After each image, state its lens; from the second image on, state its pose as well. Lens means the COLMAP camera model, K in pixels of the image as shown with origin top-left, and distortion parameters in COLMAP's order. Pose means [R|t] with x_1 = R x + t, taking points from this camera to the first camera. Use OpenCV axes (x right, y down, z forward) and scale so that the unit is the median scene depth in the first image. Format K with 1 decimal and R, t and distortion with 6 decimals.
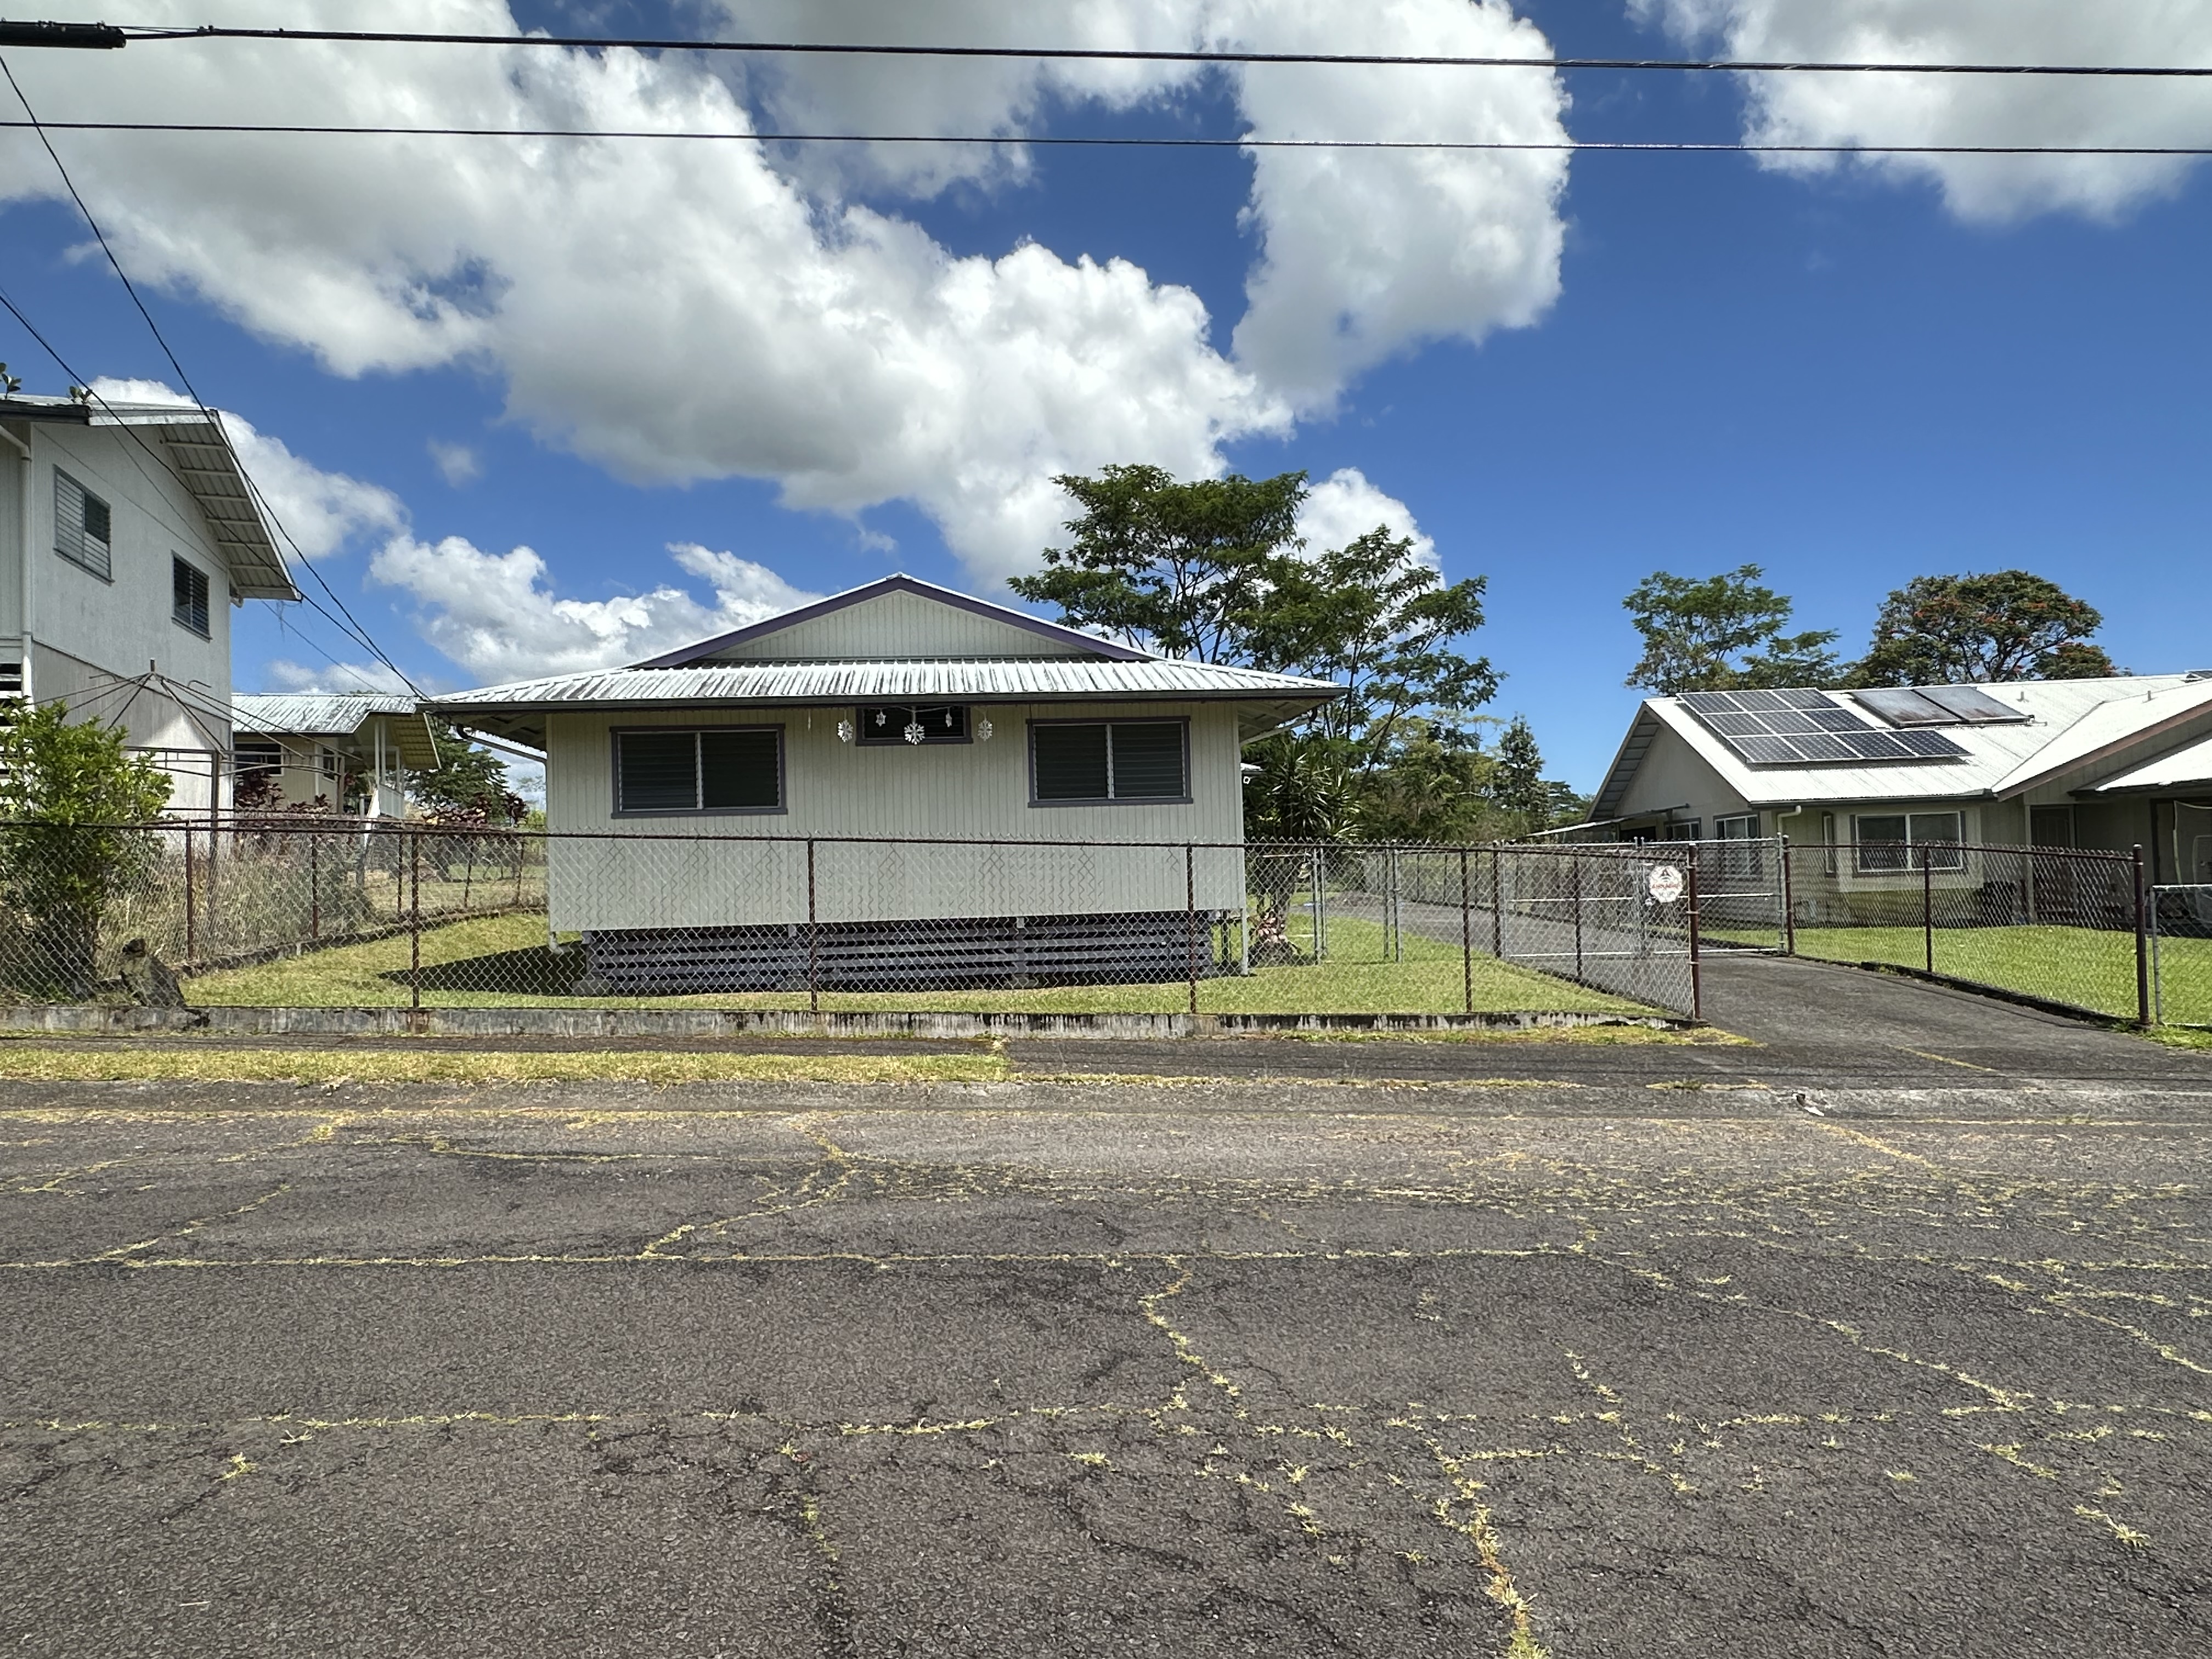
lens RADIAL K [[1330.8, 0, 1106.0], [0, 1330.8, 829.5], [0, 0, 1]] dist [-0.010078, 0.002889]
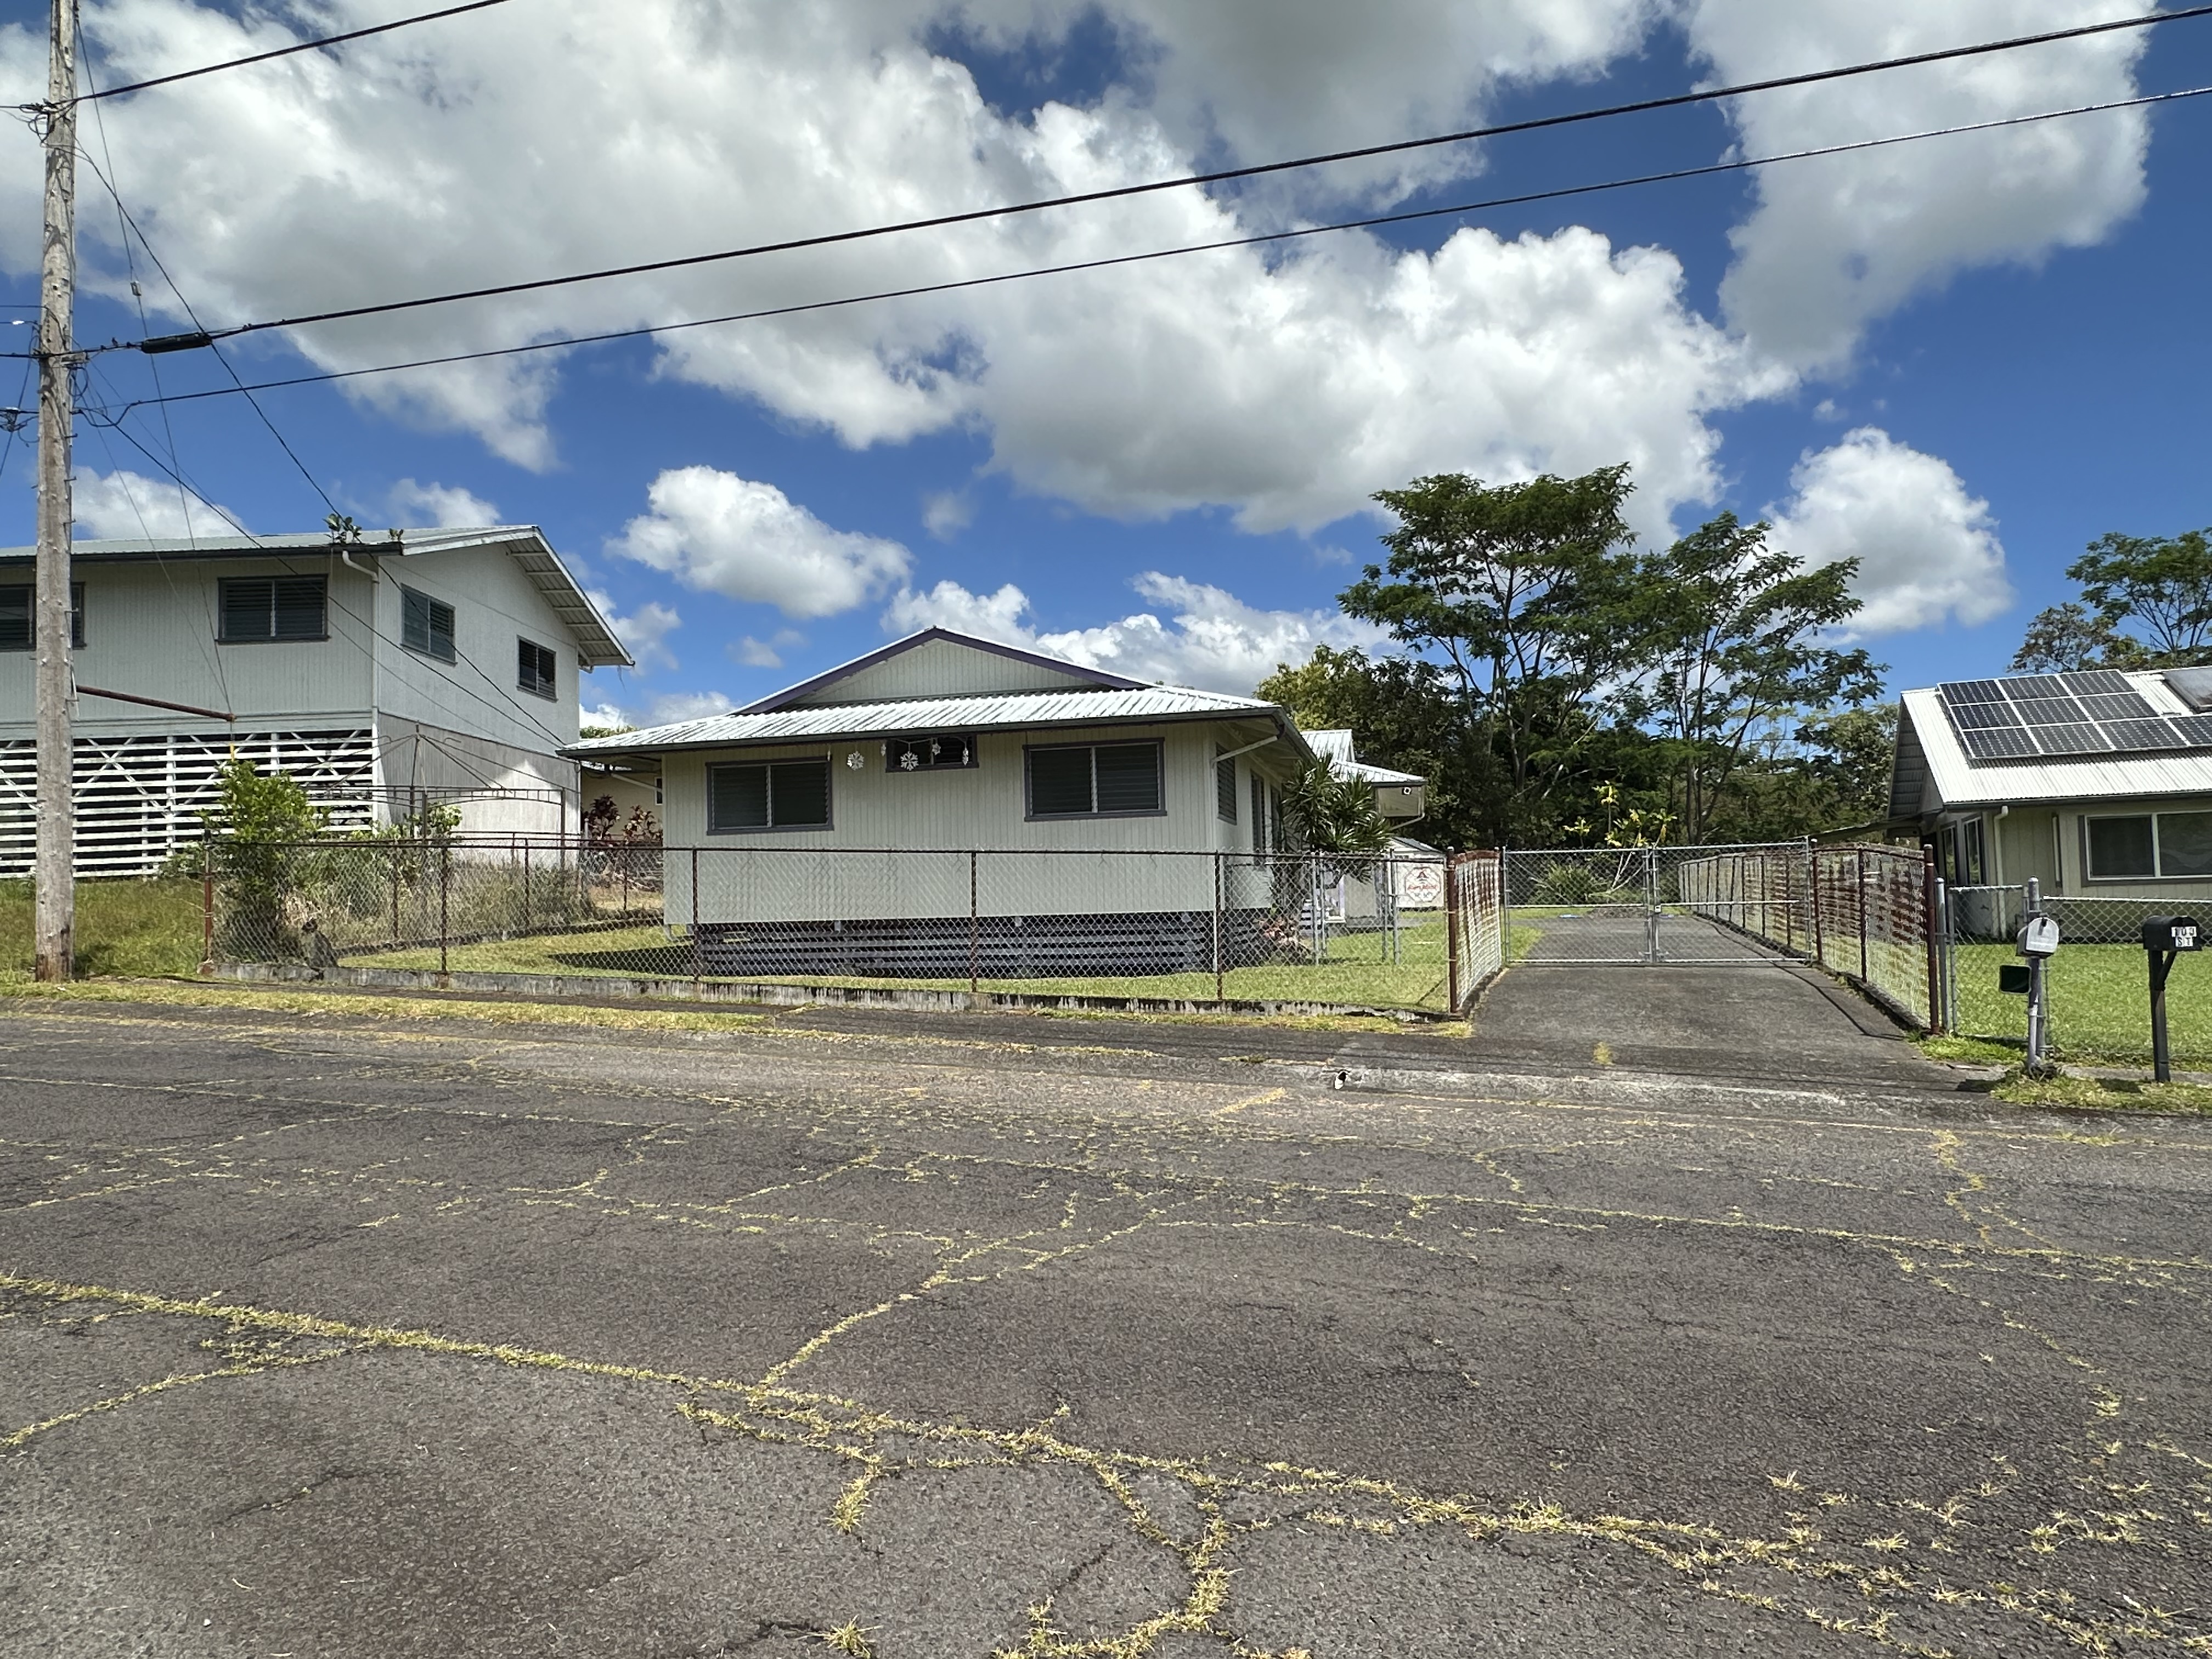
lens RADIAL K [[1330.8, 0, 1106.0], [0, 1330.8, 829.5], [0, 0, 1]] dist [-0.010078, 0.002889]
pose [[0.944152, -0.013047, -0.329253, 0.384563], [0.009266, 0.999872, -0.013050, 0.005731], [0.329381, 0.009270, 0.944152, -0.063427]]
